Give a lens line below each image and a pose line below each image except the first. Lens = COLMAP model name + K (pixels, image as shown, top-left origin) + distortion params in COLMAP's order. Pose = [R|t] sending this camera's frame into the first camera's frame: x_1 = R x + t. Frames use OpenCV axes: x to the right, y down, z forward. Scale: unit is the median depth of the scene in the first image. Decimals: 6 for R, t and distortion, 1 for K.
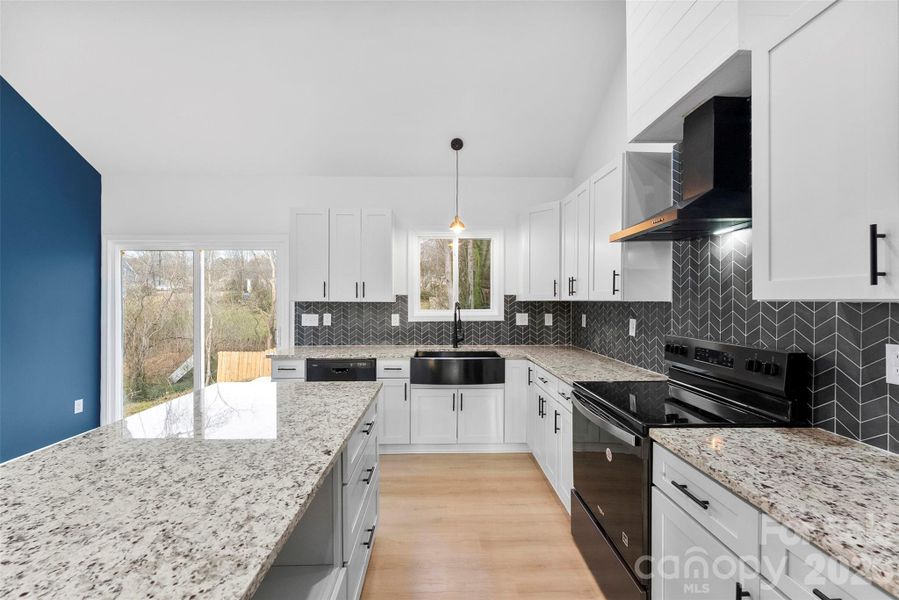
lens RADIAL K [[364.7, 0, 449.8], [0, 364.7, 300.2], [0, 0, 1]] dist [-0.000870, -0.000126]
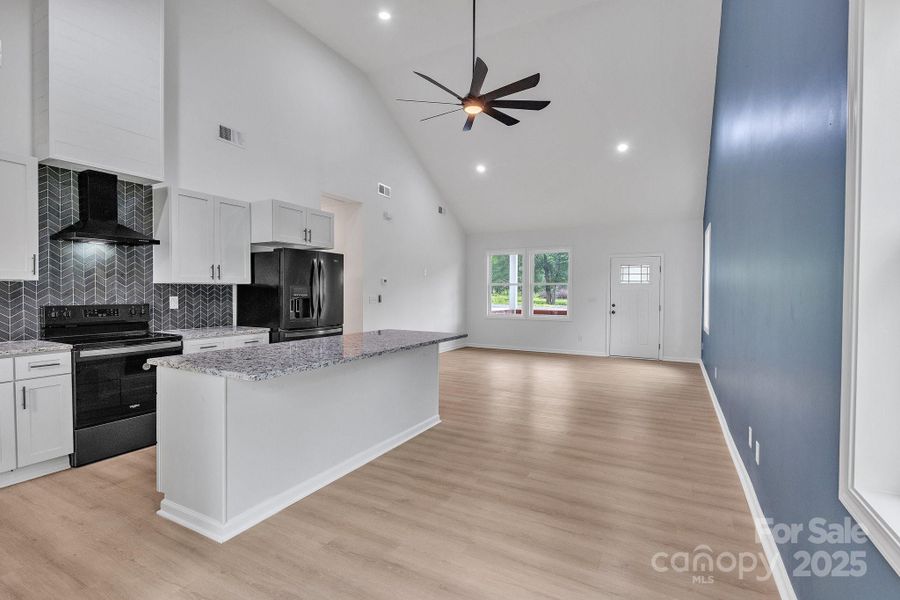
lens RADIAL K [[415.3, 0, 450.0], [0, 415.3, 300.0], [0, 0, 1]] dist [-0.001285, -0.000443]
pose [[-0.867507, -0.012848, 0.497259, -0.897623], [-0.003641, 0.999804, 0.019481, 0.023106], [-0.497412, 0.015089, -0.867383, 0.966026]]
